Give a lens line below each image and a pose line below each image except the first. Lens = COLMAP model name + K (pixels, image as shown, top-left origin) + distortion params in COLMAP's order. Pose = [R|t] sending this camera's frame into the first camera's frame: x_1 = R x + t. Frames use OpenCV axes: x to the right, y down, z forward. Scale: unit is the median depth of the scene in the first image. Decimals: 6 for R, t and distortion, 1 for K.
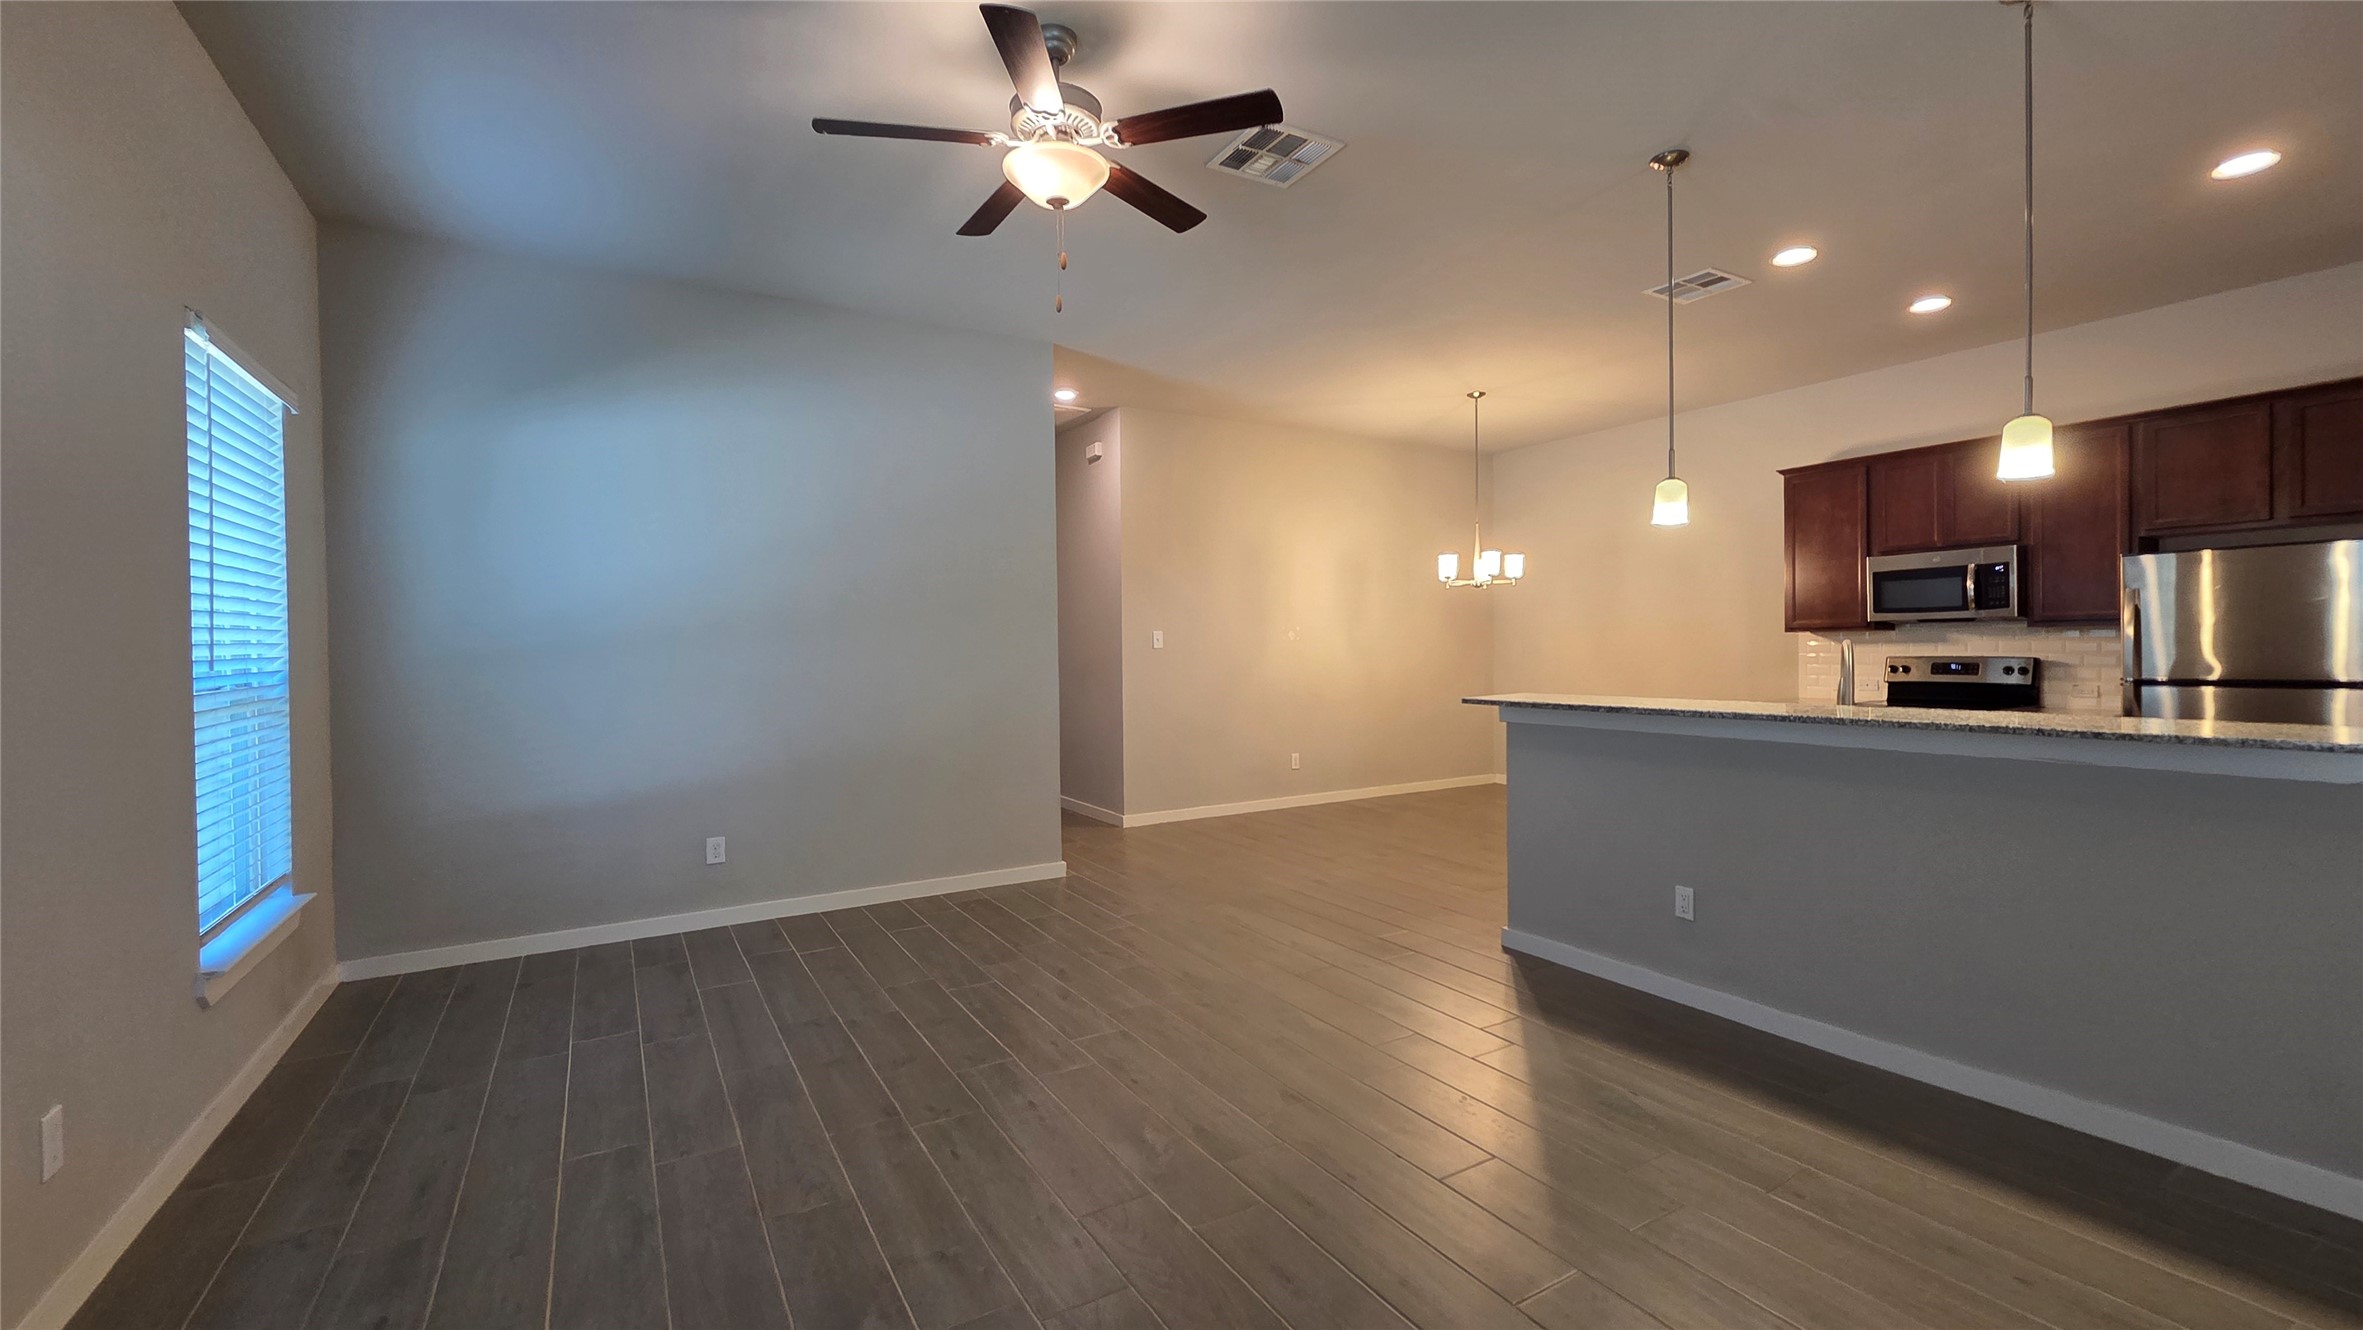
lens RADIAL K [[965.0, 0, 1184.9], [0, 965.0, 661.3], [0, 0, 1]] dist [0.000447, 0.000260]
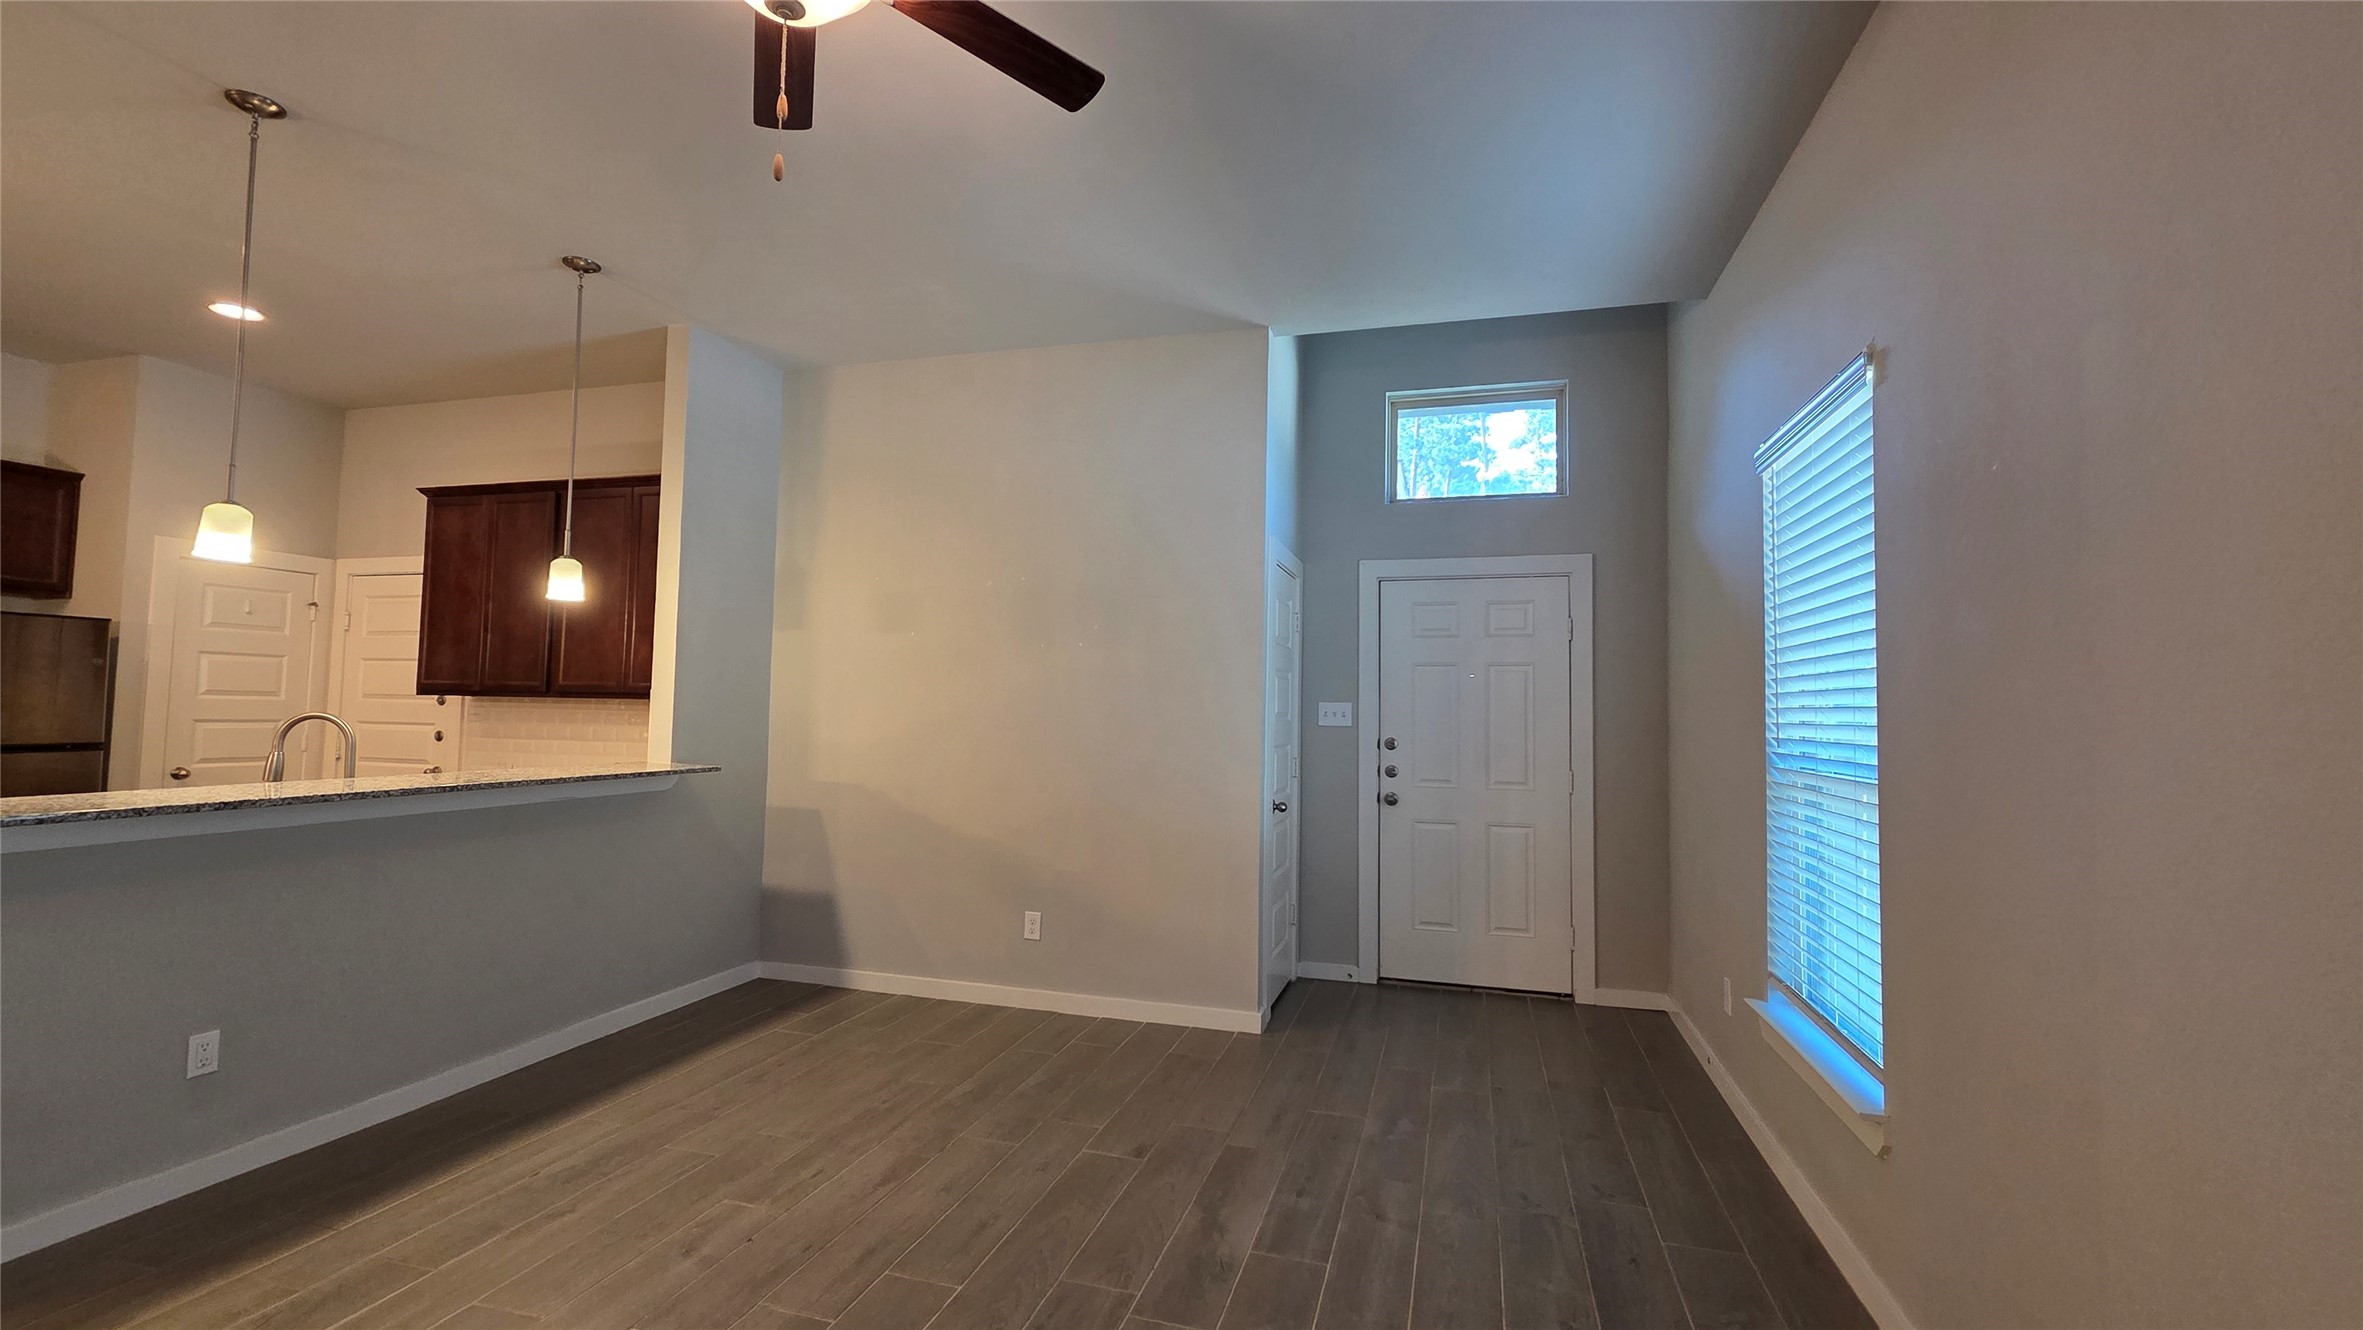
lens RADIAL K [[965.0, 0, 1184.9], [0, 965.0, 661.3], [0, 0, 1]] dist [0.000447, 0.000260]
pose [[-0.682761, 0.041365, 0.729470, -0.588204], [0.005698, 0.998667, -0.051297, -0.016938], [-0.730619, -0.030867, -0.682087, 0.972767]]
